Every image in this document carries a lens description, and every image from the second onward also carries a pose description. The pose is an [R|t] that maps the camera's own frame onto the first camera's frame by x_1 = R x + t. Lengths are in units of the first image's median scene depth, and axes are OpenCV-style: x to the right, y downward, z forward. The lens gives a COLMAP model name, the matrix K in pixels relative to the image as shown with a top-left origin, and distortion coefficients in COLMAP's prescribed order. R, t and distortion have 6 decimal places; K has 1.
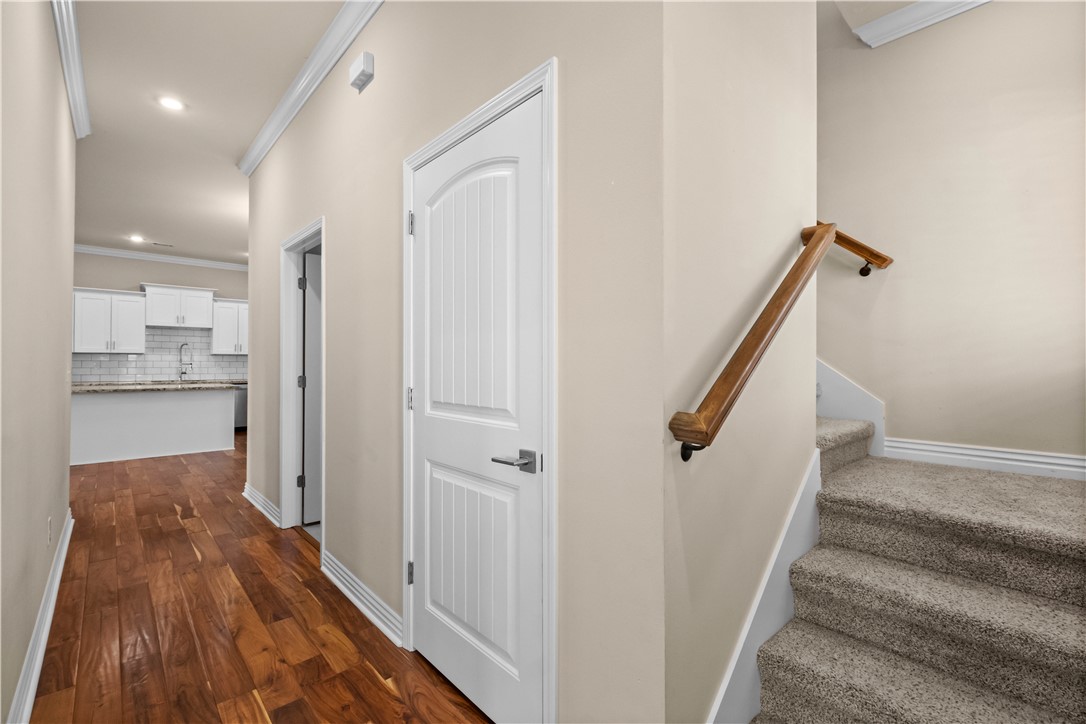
lens RADIAL K [[480.0, 0, 546.7], [0, 480.0, 360.5], [0, 0, 1]] dist [0.002625, -0.000683]
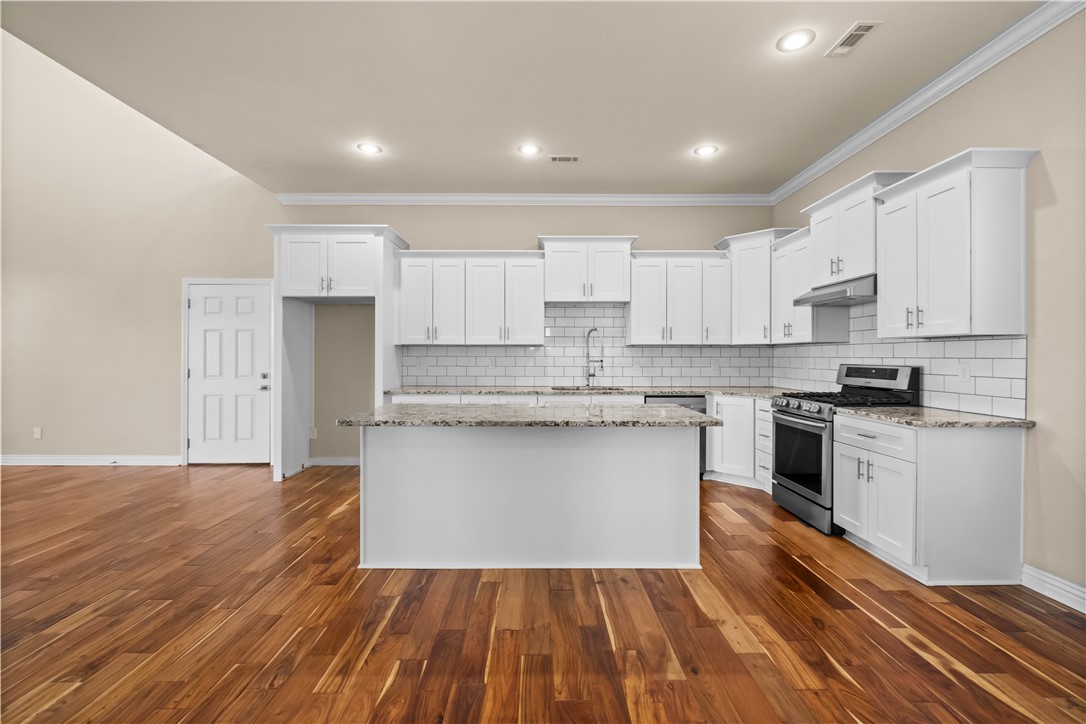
lens RADIAL K [[480.0, 0, 545.4], [0, 480.0, 350.3], [0, 0, 1]] dist [0.002625, -0.000683]
pose [[0.747998, -0.004885, -0.663683, -0.383710], [0.005014, 0.999986, -0.001708, -0.006045], [0.663682, -0.002050, 0.748012, 0.489807]]
